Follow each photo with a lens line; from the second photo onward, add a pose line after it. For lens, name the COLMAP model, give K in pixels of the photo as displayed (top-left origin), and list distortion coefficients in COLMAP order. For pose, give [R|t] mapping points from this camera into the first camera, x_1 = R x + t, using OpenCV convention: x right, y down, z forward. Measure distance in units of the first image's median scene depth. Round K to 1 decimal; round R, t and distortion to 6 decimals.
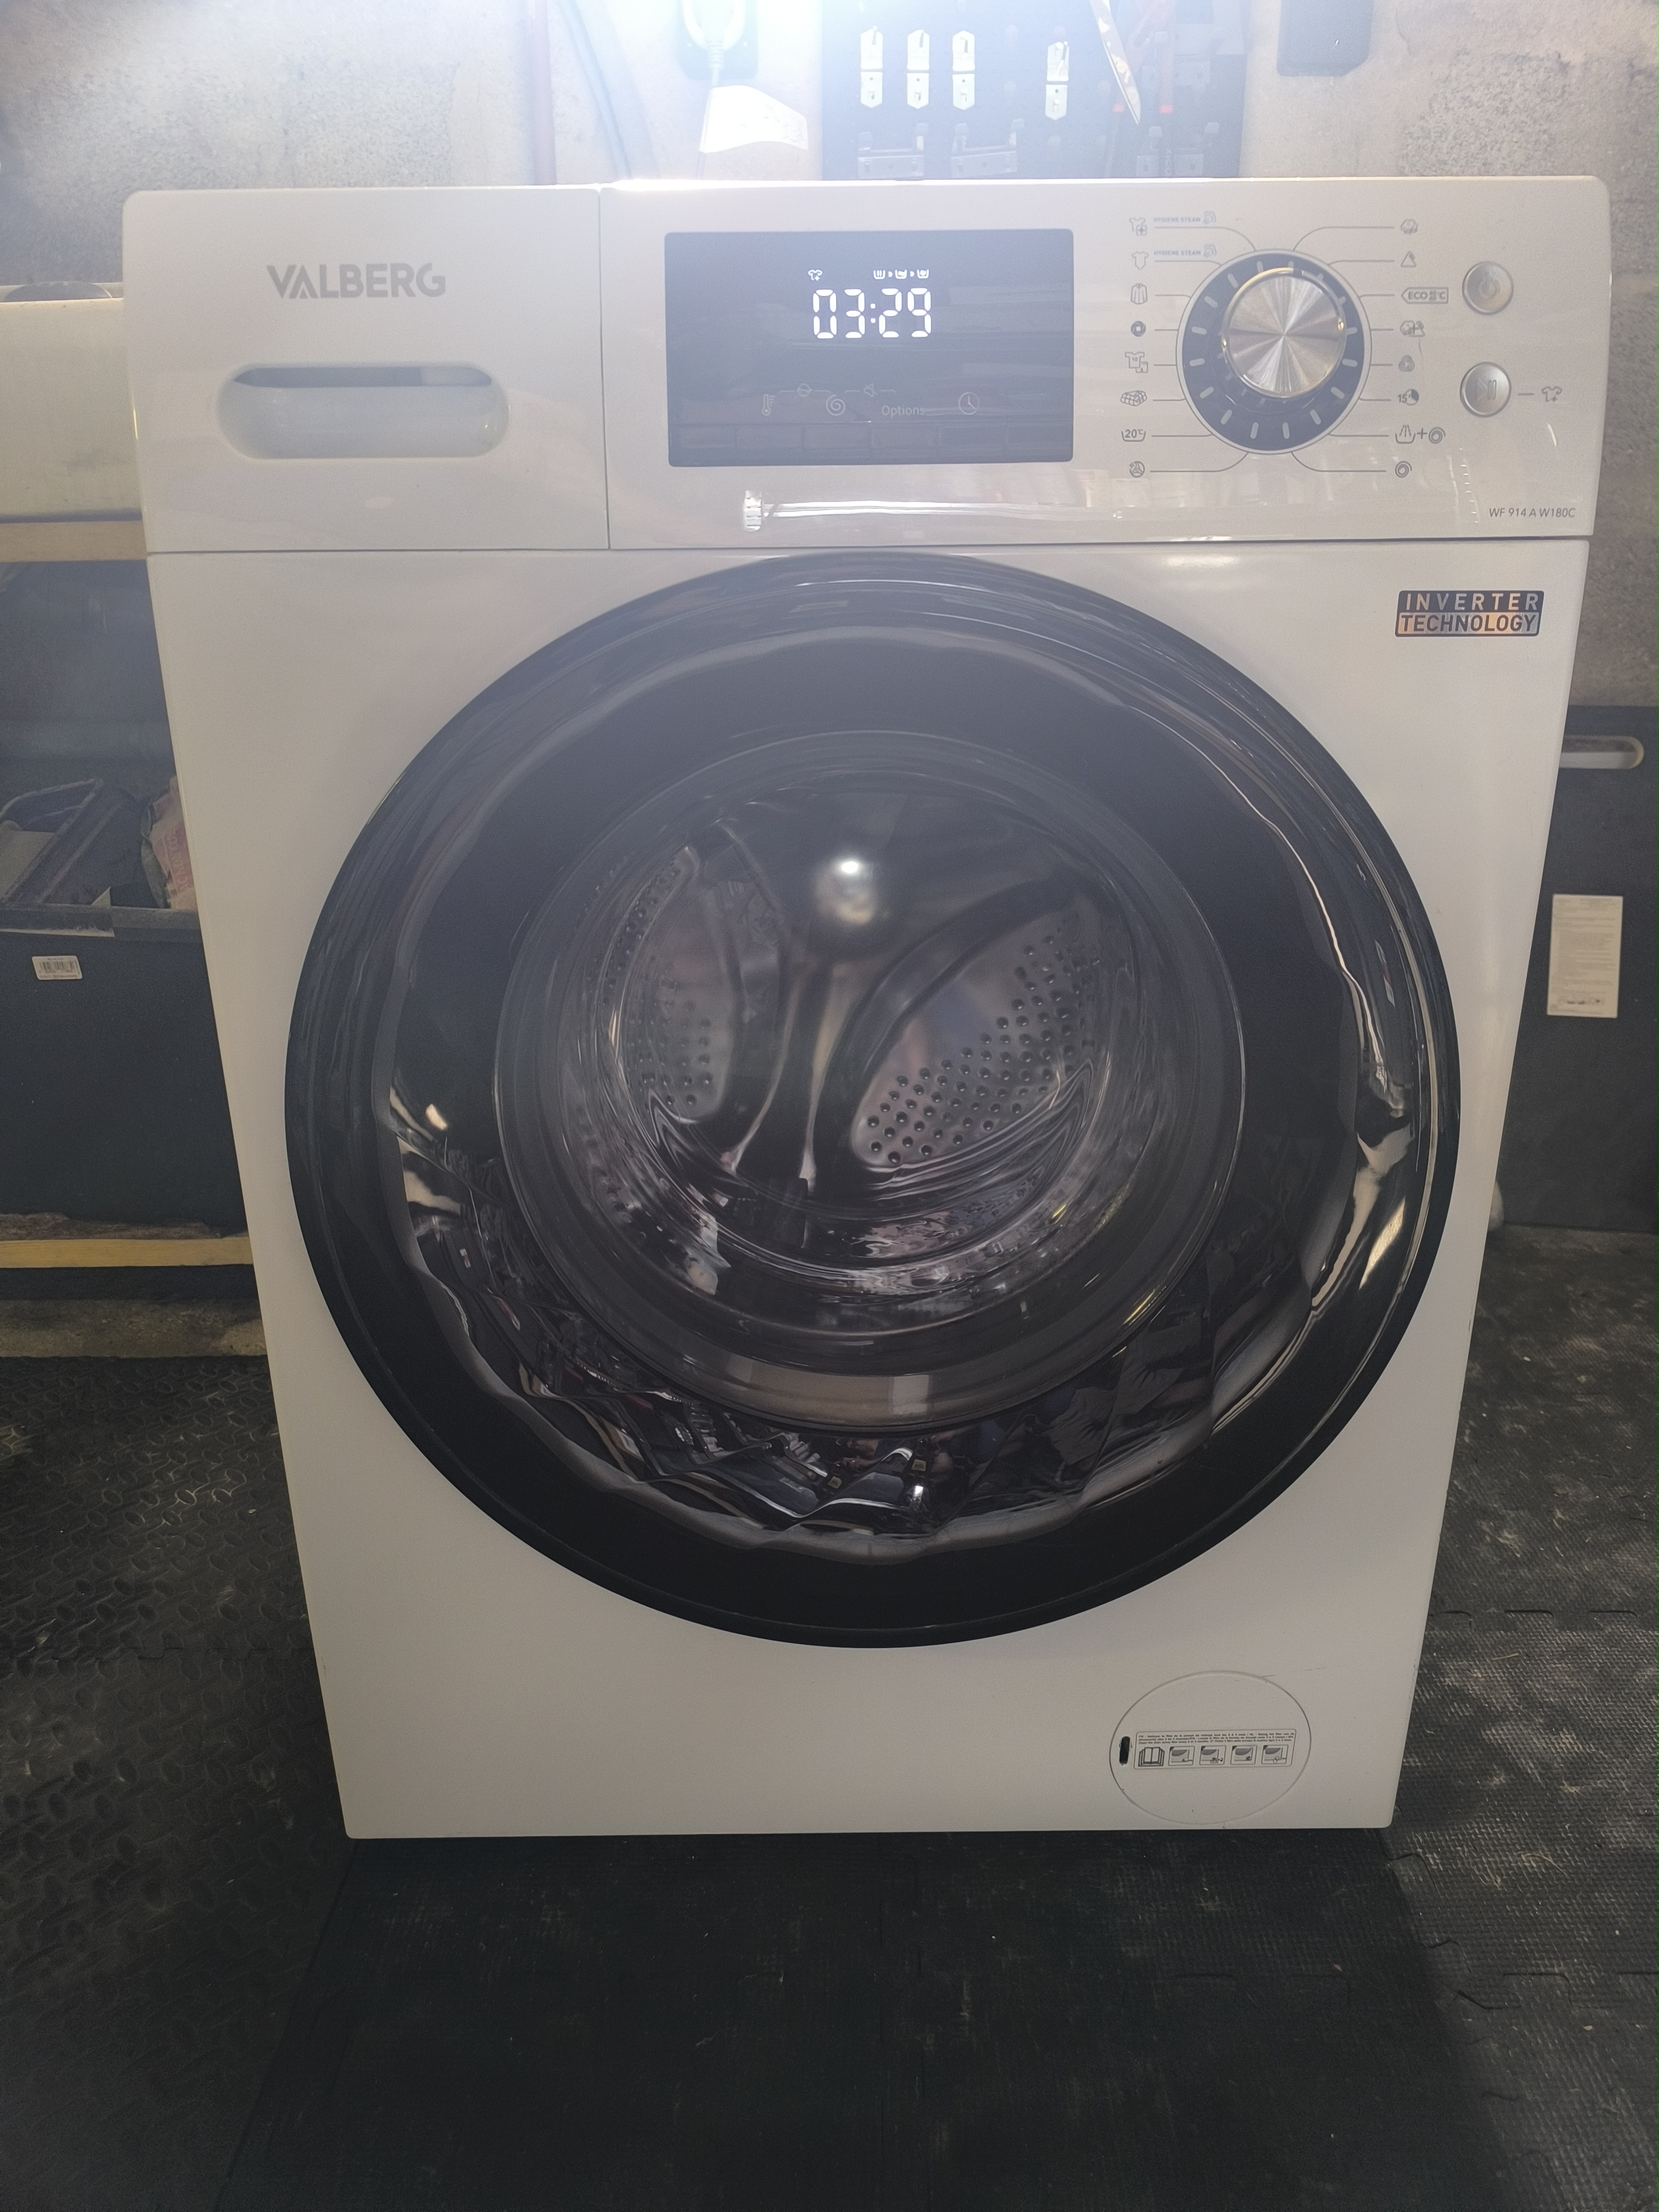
lens RADIAL K [[1520.2, 0, 834.5], [0, 1520.2, 1100.2], [0, 0, 1]] dist [0.006000, -0.012566]
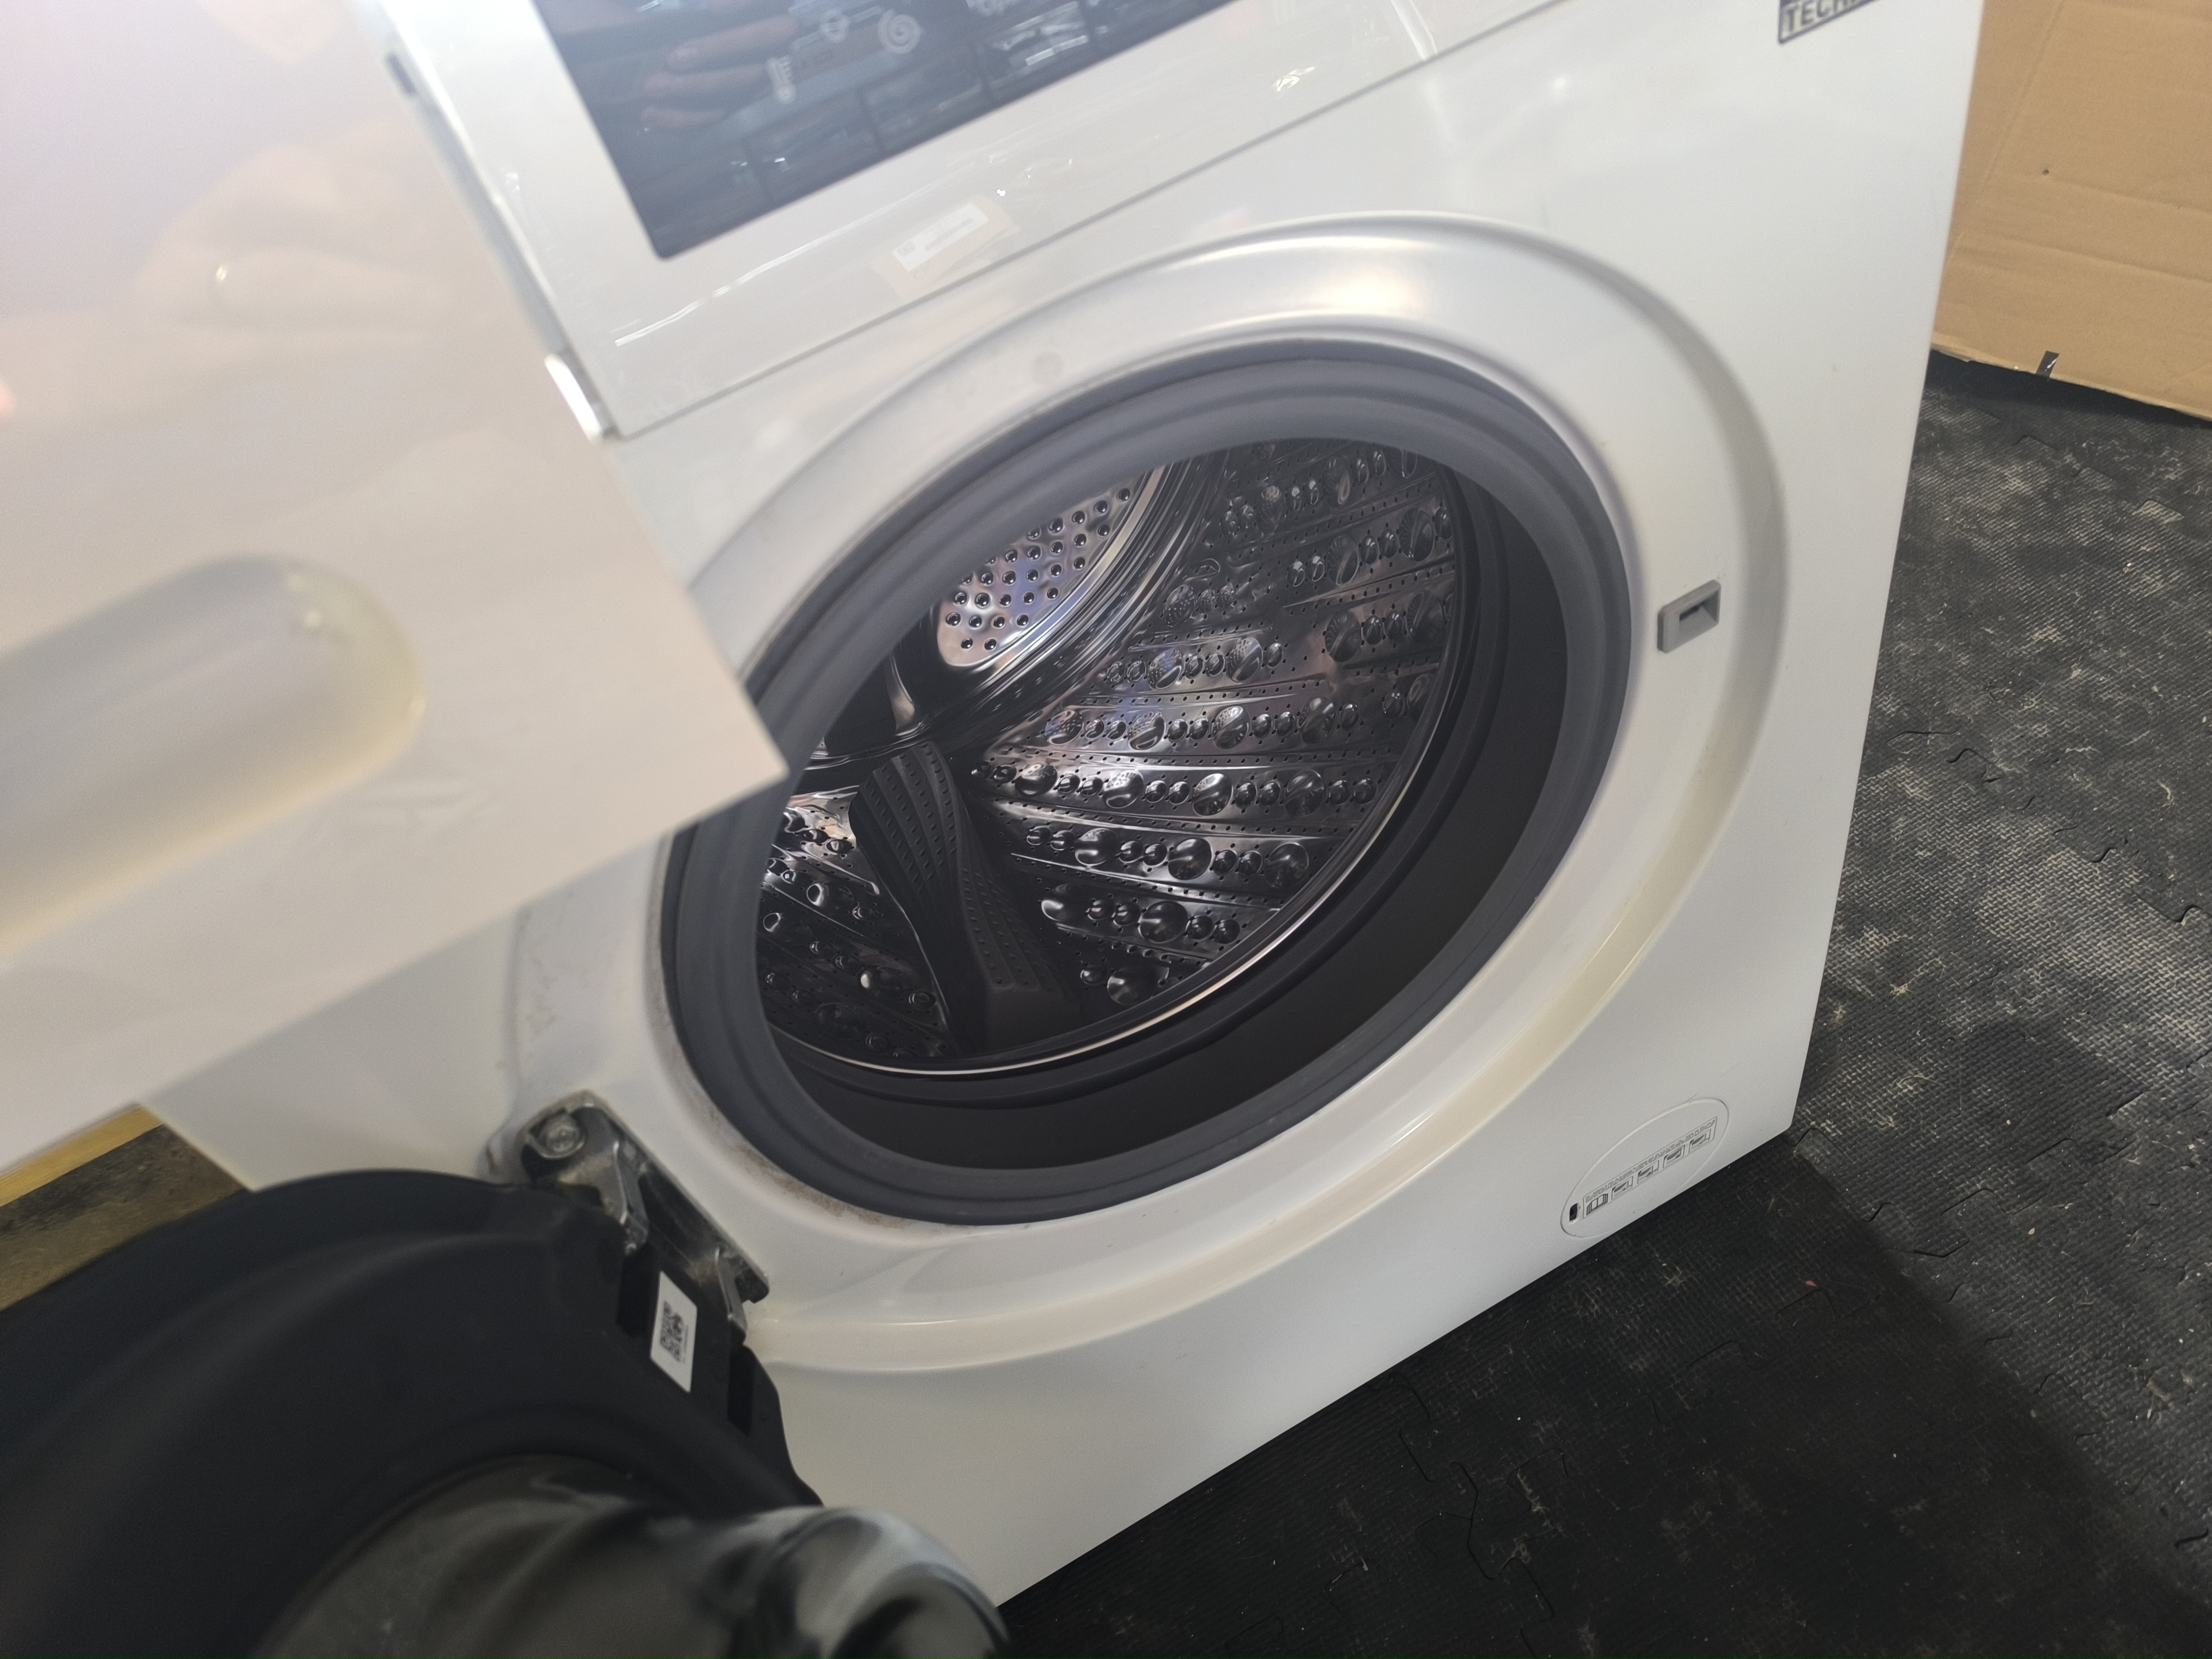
lens RADIAL K [[1520.2, 0, 1101.5], [0, 1520.2, 824.3], [0, 0, 1]] dist [0.006000, -0.012566]
pose [[0.878787, -0.456278, 0.139798, -0.138566], [0.361866, 0.828116, 0.428108, -0.430606], [-0.311105, -0.325627, 0.892850, 0.412800]]
